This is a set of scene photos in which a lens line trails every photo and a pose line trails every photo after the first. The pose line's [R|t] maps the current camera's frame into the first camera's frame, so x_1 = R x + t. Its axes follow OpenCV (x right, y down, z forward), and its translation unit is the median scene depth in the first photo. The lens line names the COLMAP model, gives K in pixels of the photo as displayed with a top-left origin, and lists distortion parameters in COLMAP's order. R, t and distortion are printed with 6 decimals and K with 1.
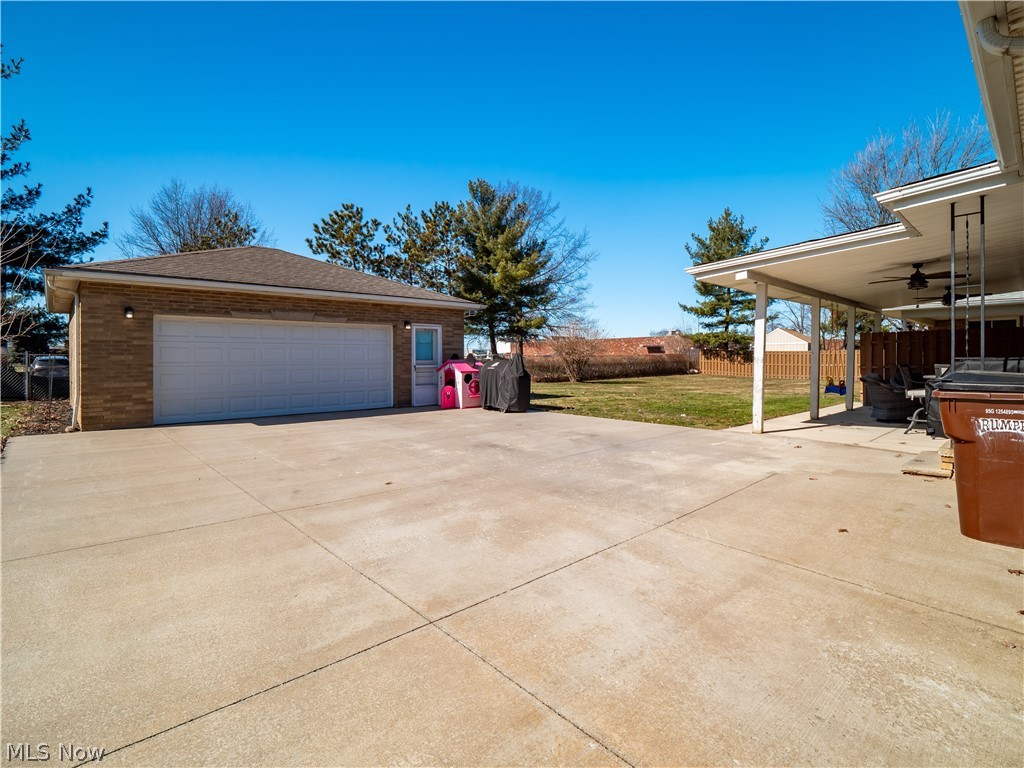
lens RADIAL K [[501.2, 0, 479.9], [0, 501.2, 365.1], [0, 0, 1]] dist [-0.000453, 0.000708]
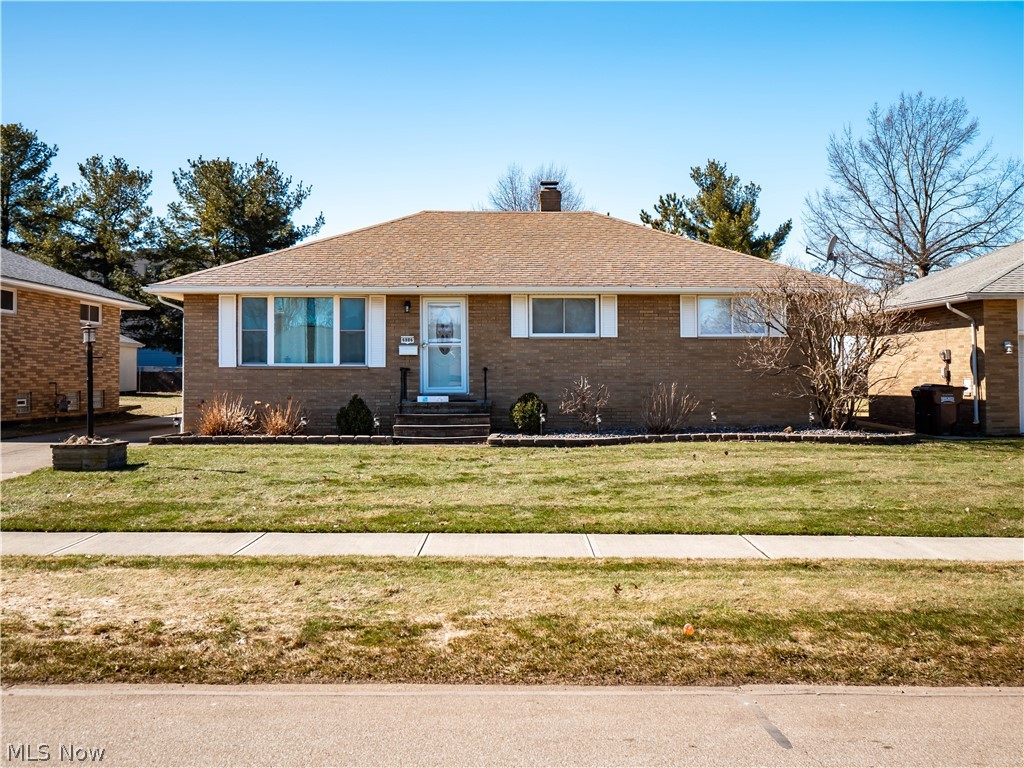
lens RADIAL K [[1074.5, 0, 513.7], [0, 1074.5, 381.1], [0, 0, 1]] dist [0.028655, 0.000000]
pose [[0.745936, 0.007359, -0.665977, 1.776135], [-0.005799, 0.999973, 0.004554, 0.001536], [0.665992, 0.000465, 0.745959, -1.121236]]
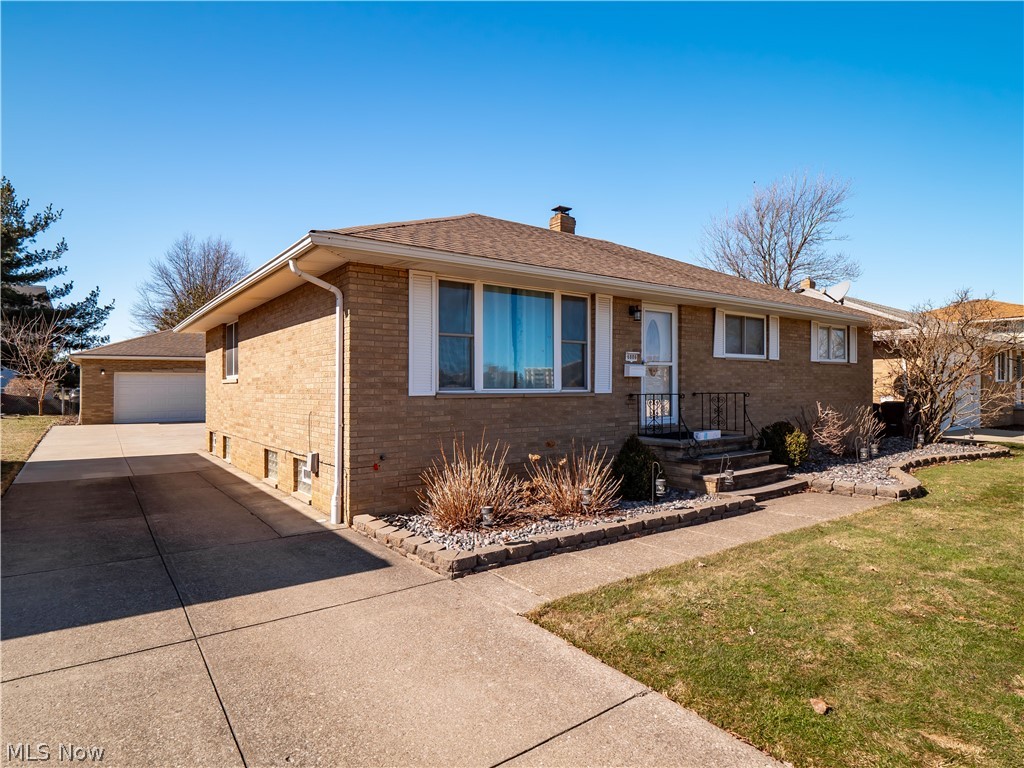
lens RADIAL K [[598.0, 0, 510.5], [0, 598.0, 387.0], [0, 0, 1]] dist [-0.003223, -0.002222]
pose [[0.994520, -0.002745, -0.104514, 0.759900], [0.002108, 0.999978, -0.006210, -0.010673], [0.104529, 0.005956, 0.994504, -0.795109]]
